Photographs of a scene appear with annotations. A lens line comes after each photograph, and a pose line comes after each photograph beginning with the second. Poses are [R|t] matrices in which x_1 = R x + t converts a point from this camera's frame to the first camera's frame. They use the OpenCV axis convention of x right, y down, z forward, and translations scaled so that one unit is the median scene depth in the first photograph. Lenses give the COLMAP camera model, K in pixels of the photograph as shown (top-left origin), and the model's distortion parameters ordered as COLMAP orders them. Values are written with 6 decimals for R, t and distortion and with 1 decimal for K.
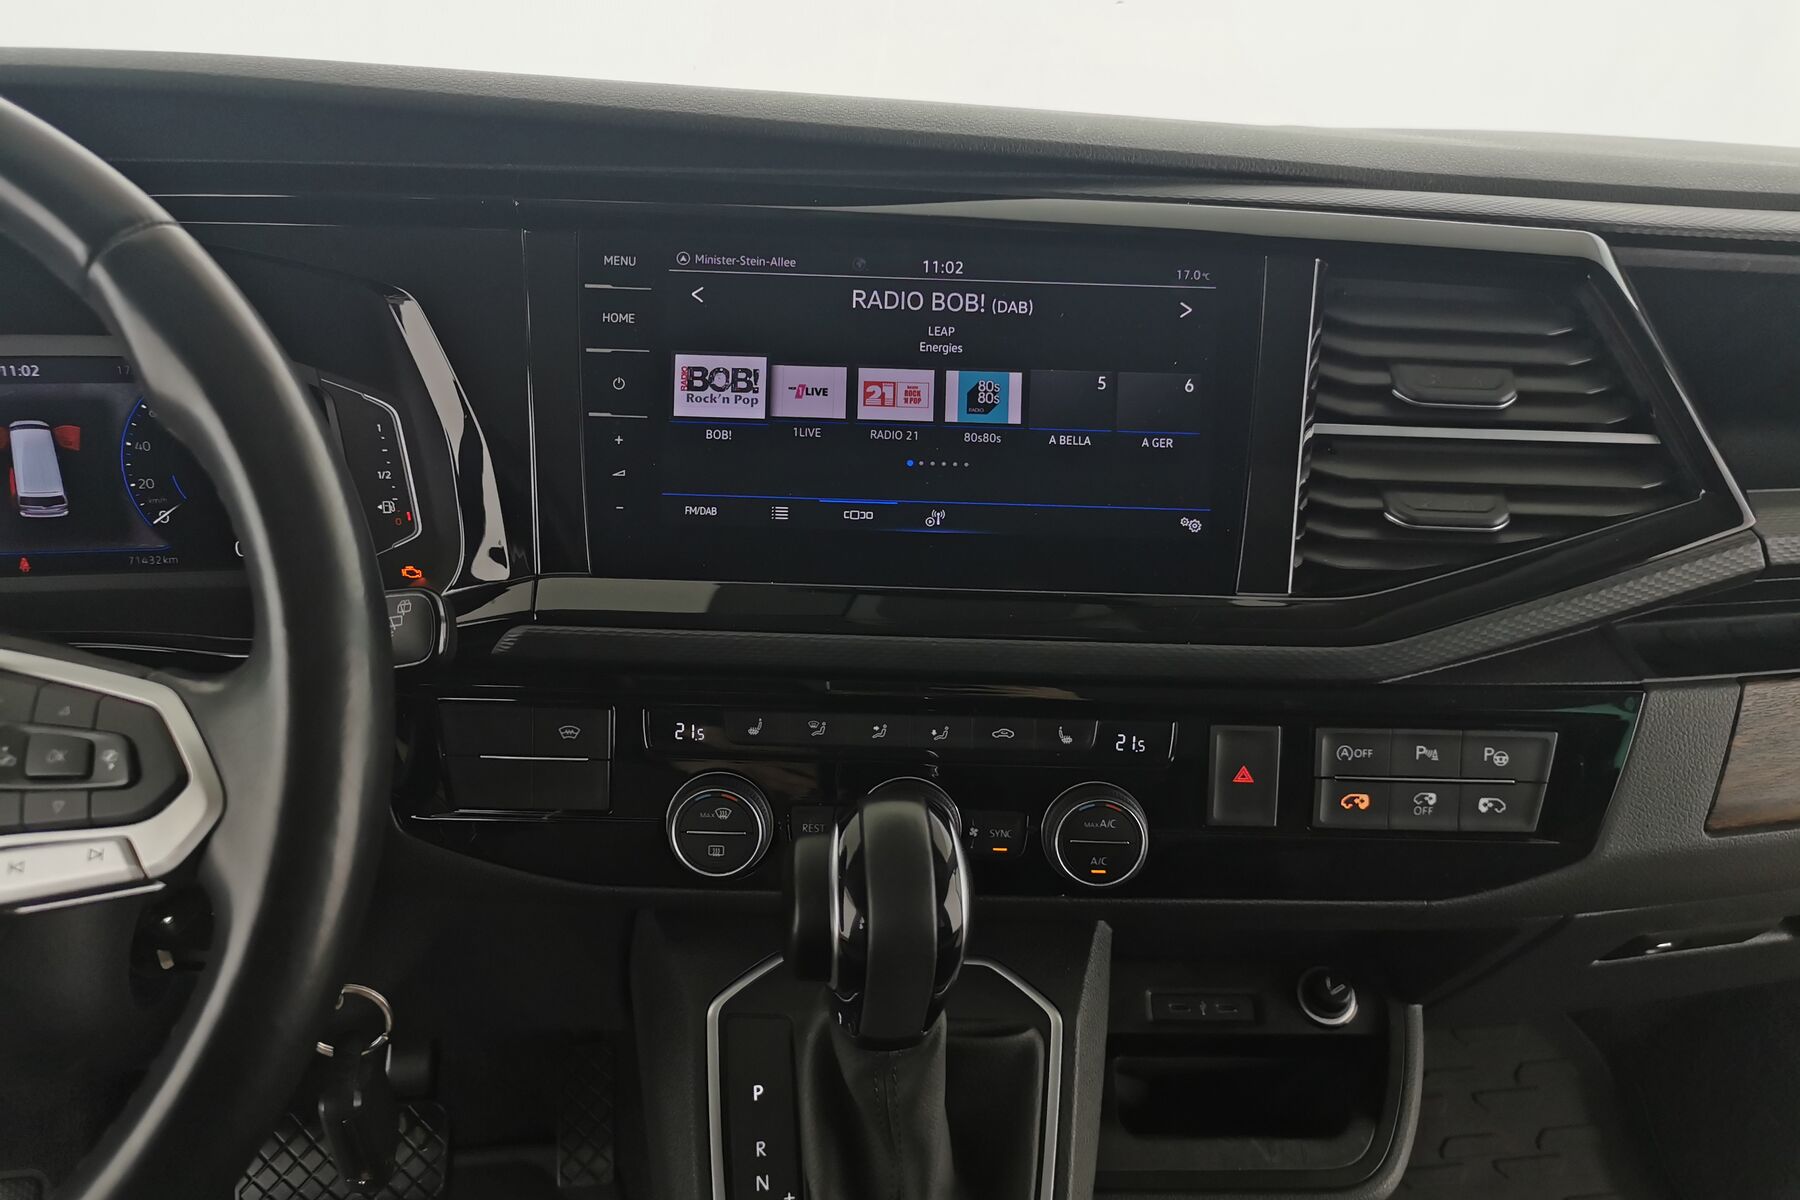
lens RADIAL K [[1379.8, 0, 900.0], [0, 1379.8, 600.0], [0, 0, 1]] dist [0.019464, 0.002843]
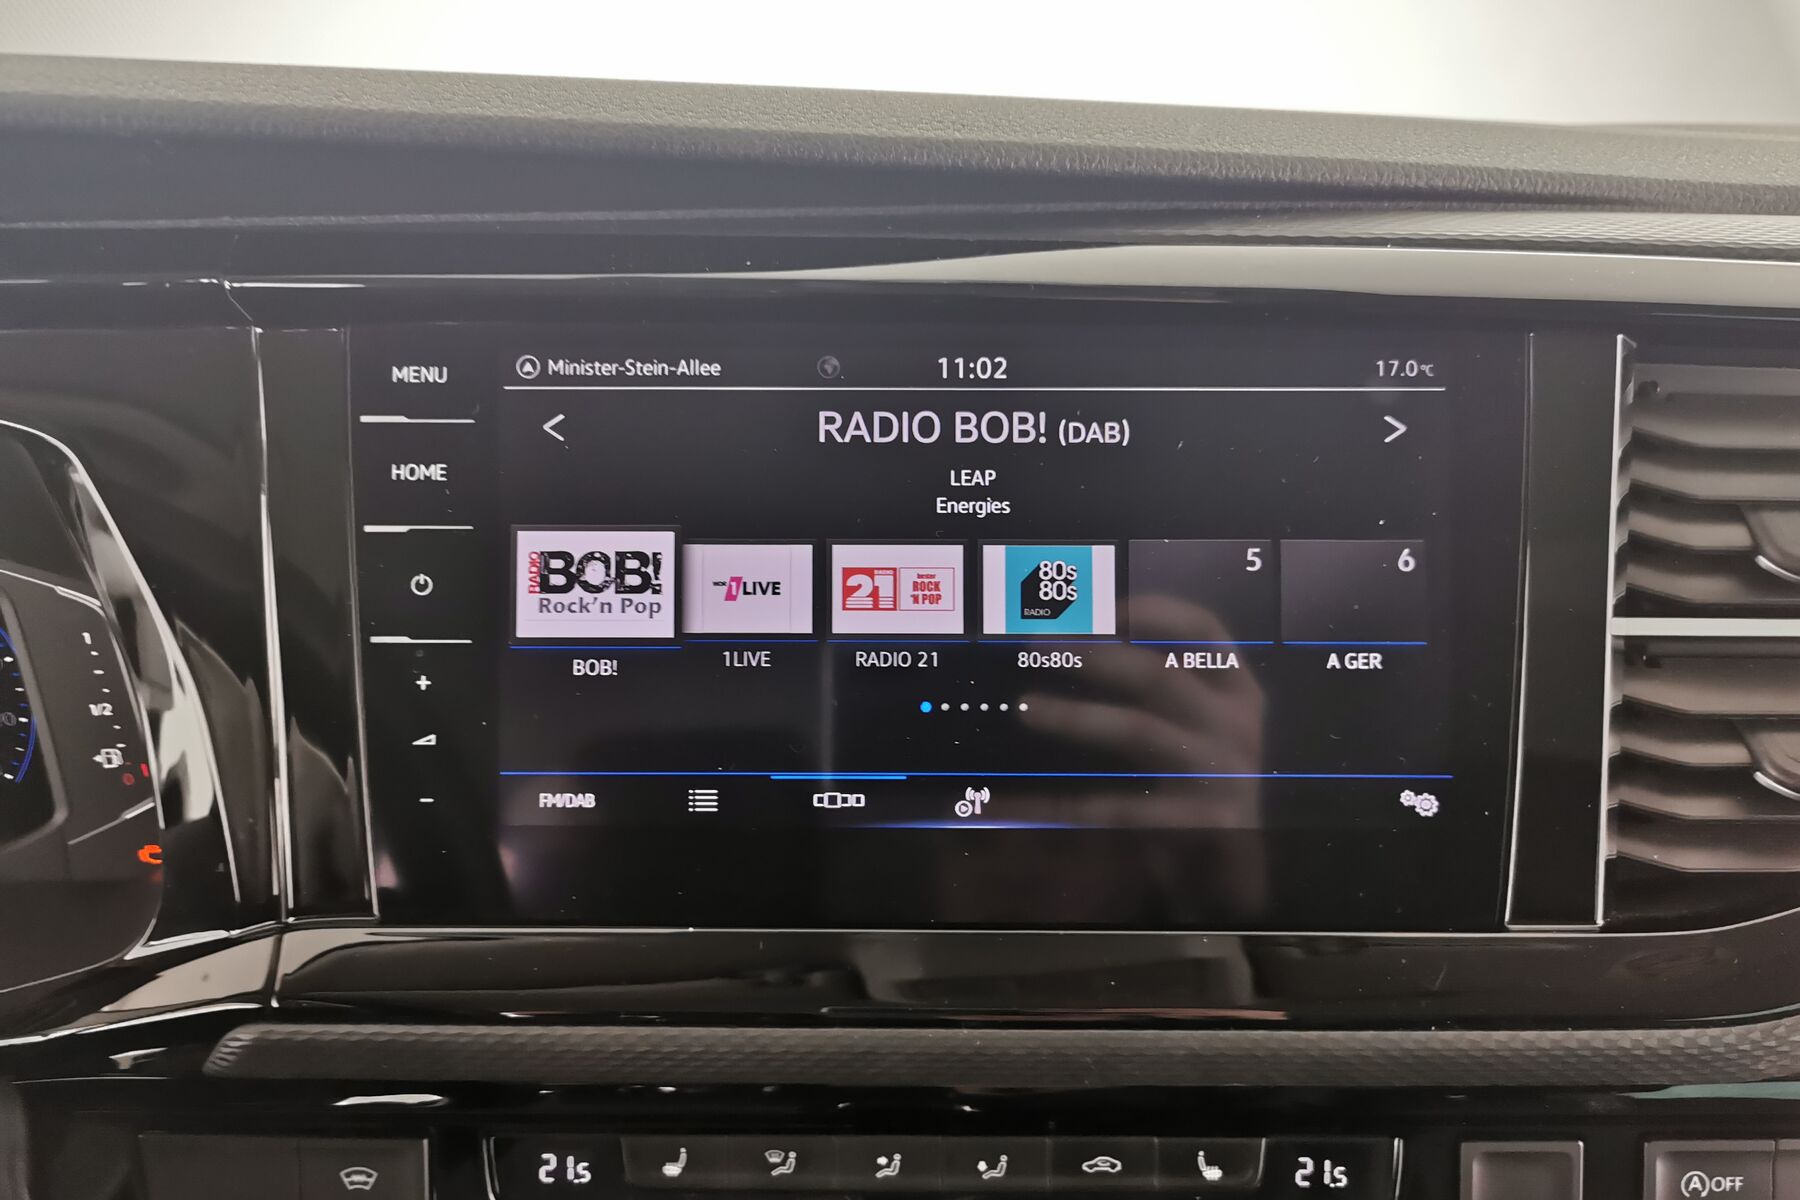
lens RADIAL K [[1404.2, 0, 900.0], [0, 1404.2, 600.0], [0, 0, 1]] dist [0.007848, -0.006636]
pose [[0.999449, -0.028159, -0.017584, 0.008196], [0.027726, 0.999317, -0.024433, -0.129646], [0.018260, 0.023932, 0.999547, 0.409778]]
